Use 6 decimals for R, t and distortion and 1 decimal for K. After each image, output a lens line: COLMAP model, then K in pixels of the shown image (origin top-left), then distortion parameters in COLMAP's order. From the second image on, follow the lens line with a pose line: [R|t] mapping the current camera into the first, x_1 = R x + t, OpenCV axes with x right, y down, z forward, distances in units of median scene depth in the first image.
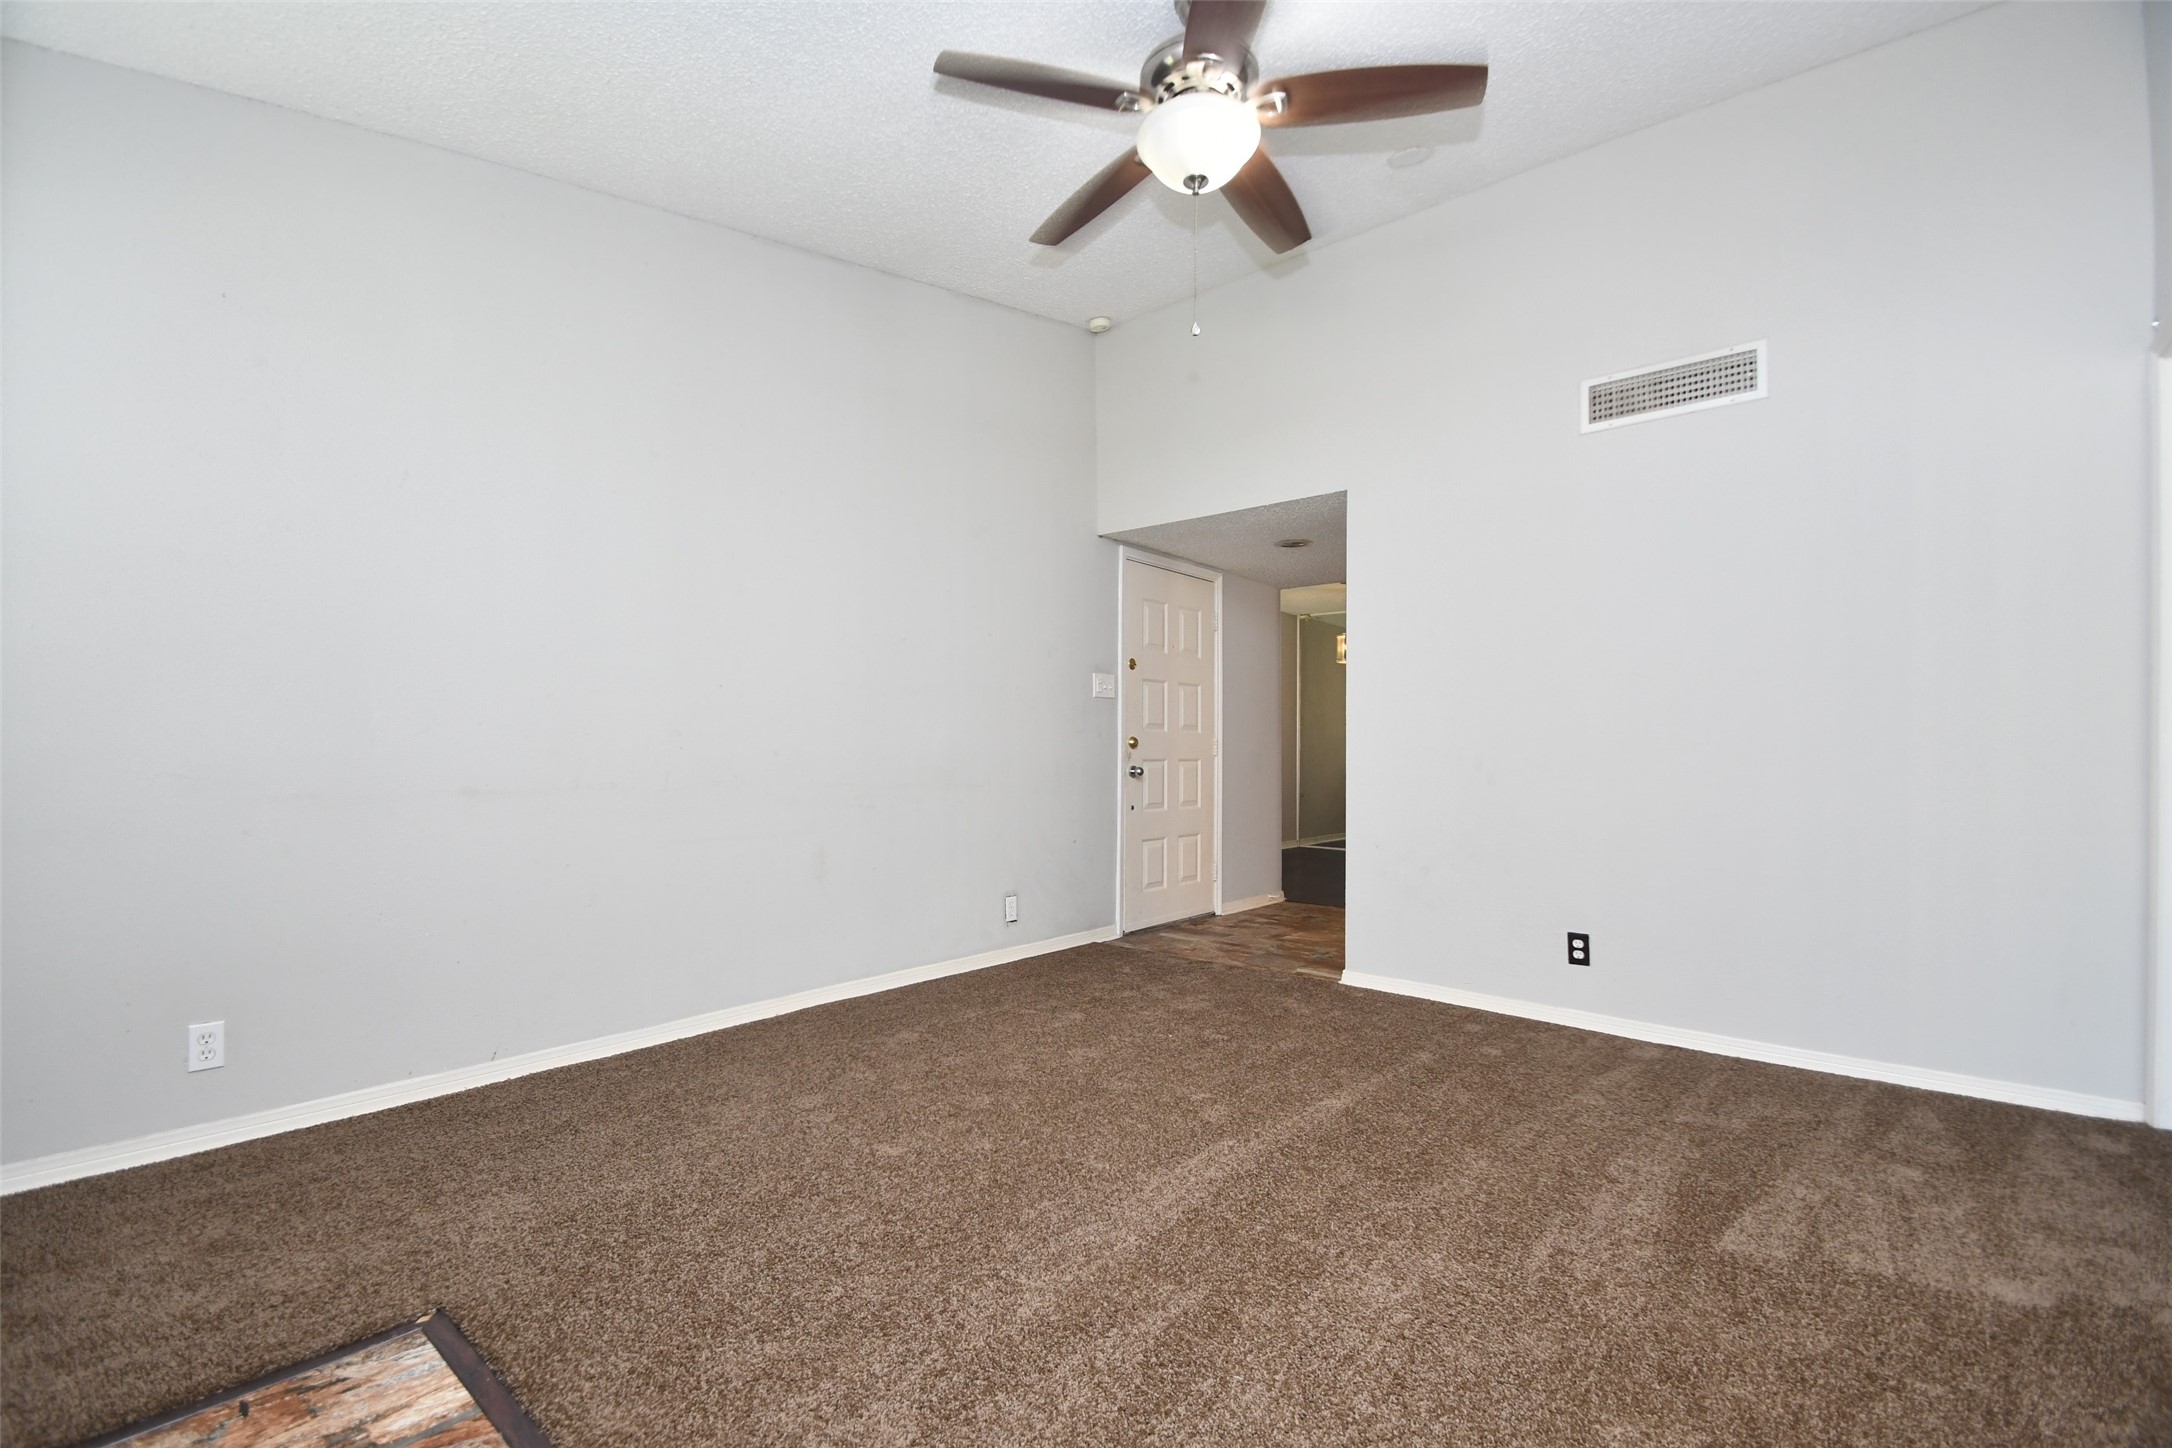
lens RADIAL K [[950.2, 0, 1057.8], [0, 950.2, 745.4], [0, 0, 1]] dist [0.017176, -0.016307]
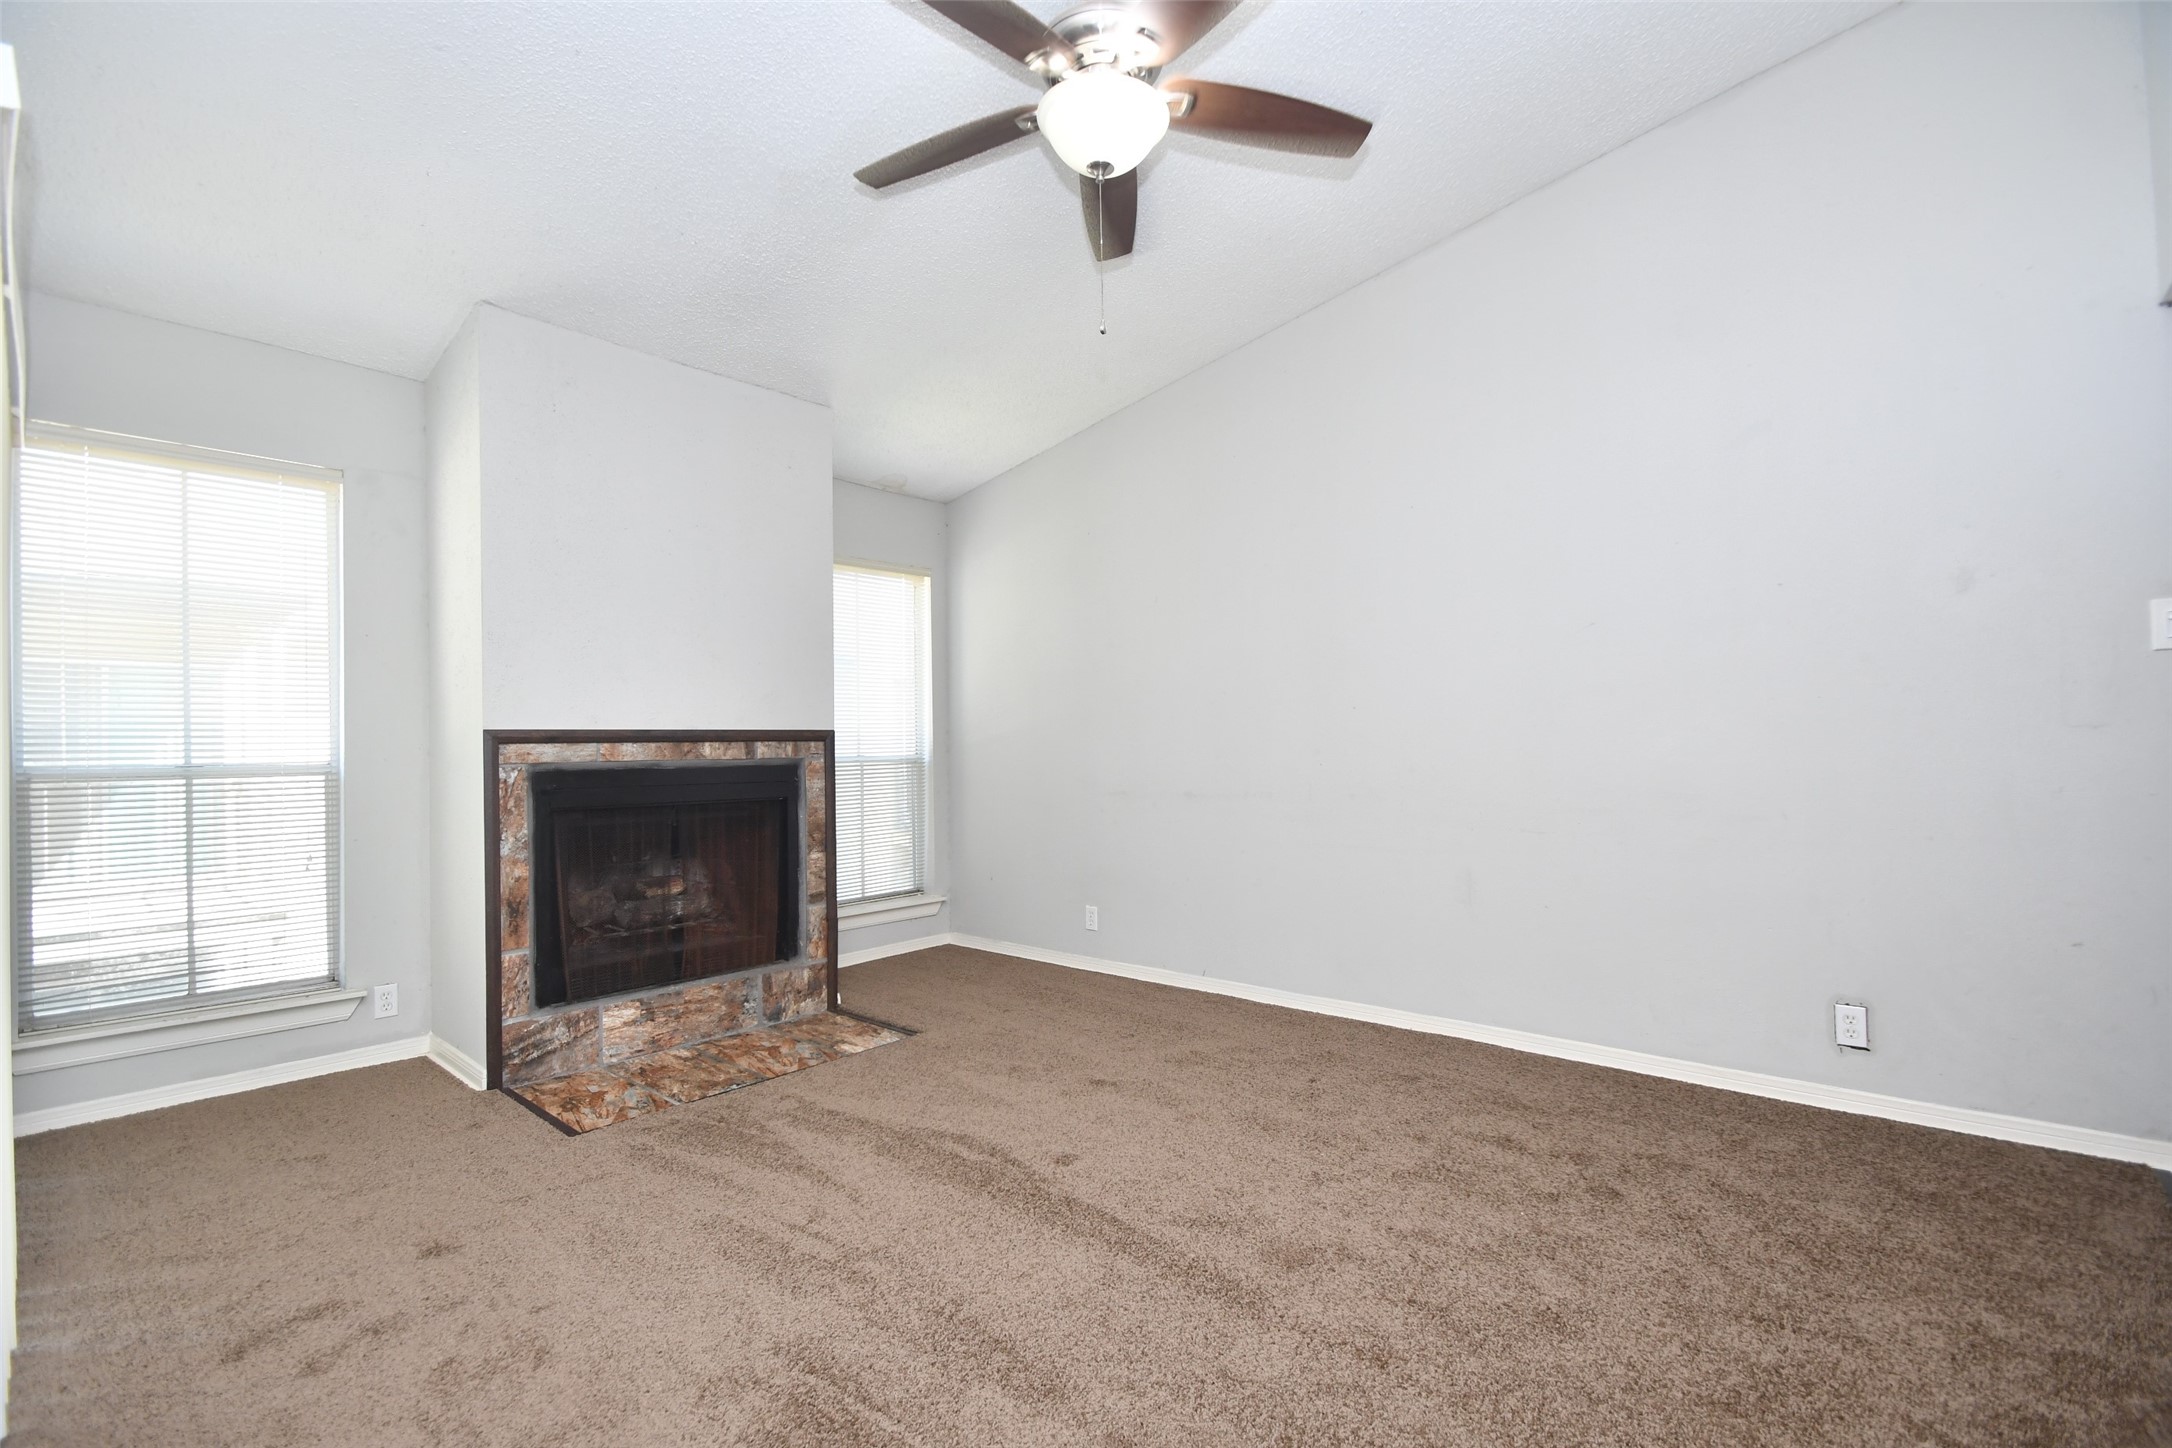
lens RADIAL K [[950.2, 0, 1057.8], [0, 950.2, 745.4], [0, 0, 1]] dist [0.017176, -0.016307]
pose [[-0.013439, -0.010693, -0.999853, 0.816661], [0.021750, 0.999703, -0.010984, -0.015591], [0.999673, -0.021894, -0.013202, 0.731907]]
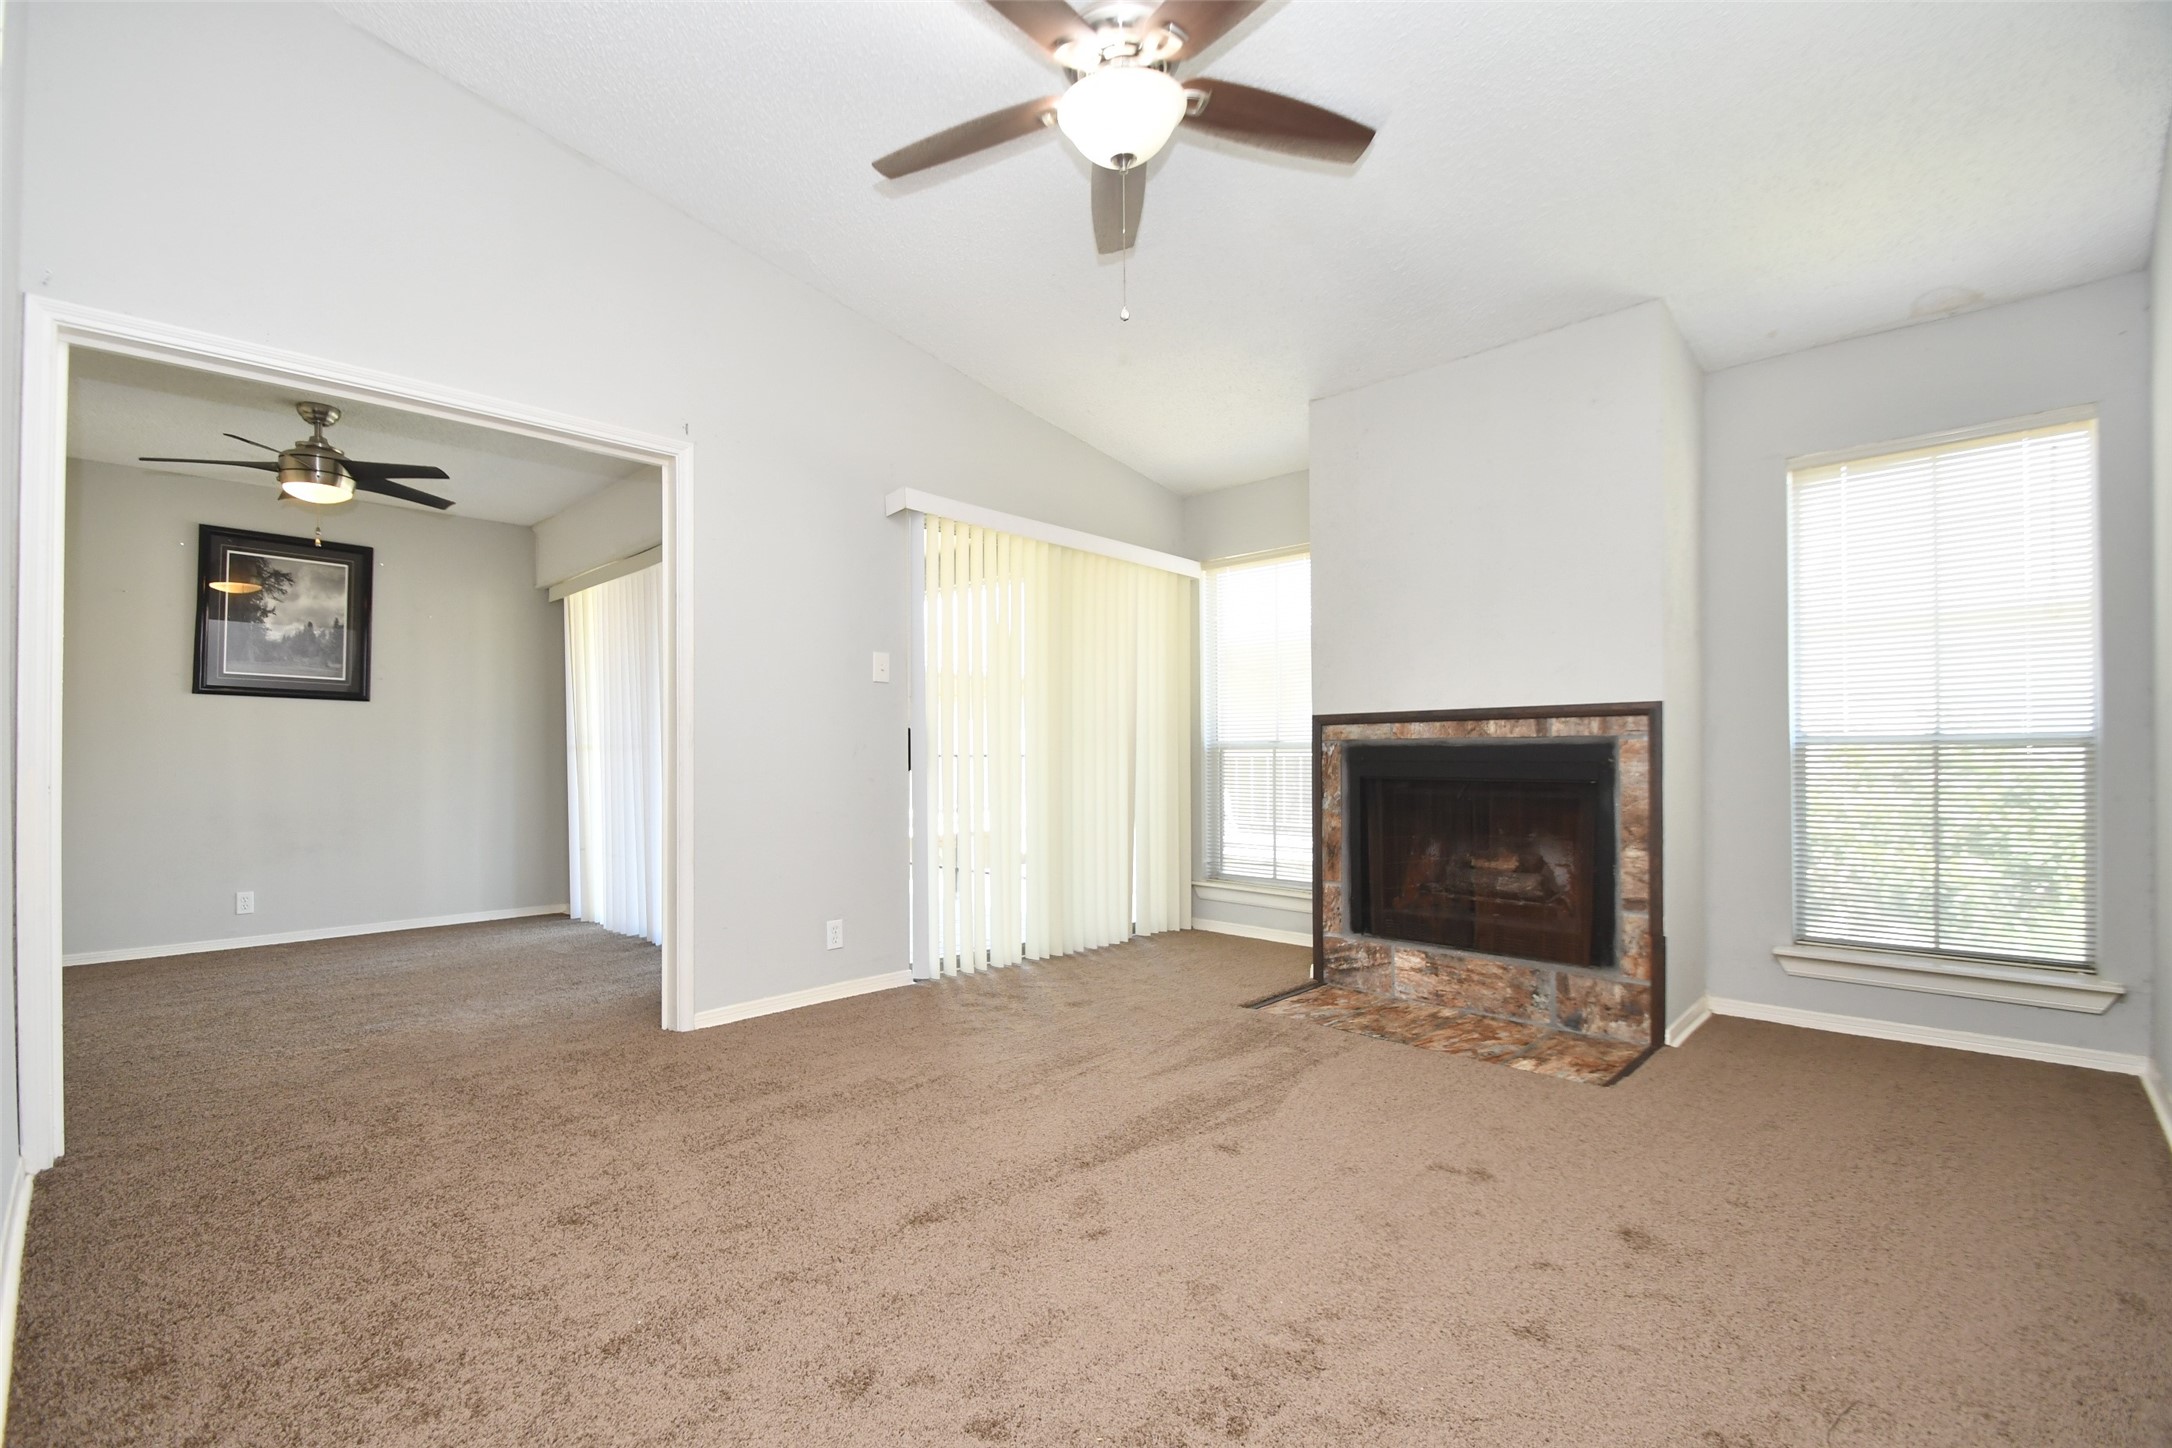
lens RADIAL K [[950.2, 0, 1057.8], [0, 950.2, 745.4], [0, 0, 1]] dist [0.017176, -0.016307]
pose [[-0.998640, -0.001114, 0.052121, 0.124207], [-0.001884, 0.999890, -0.014721, 0.007728], [-0.052099, -0.014799, -0.998532, 1.487869]]
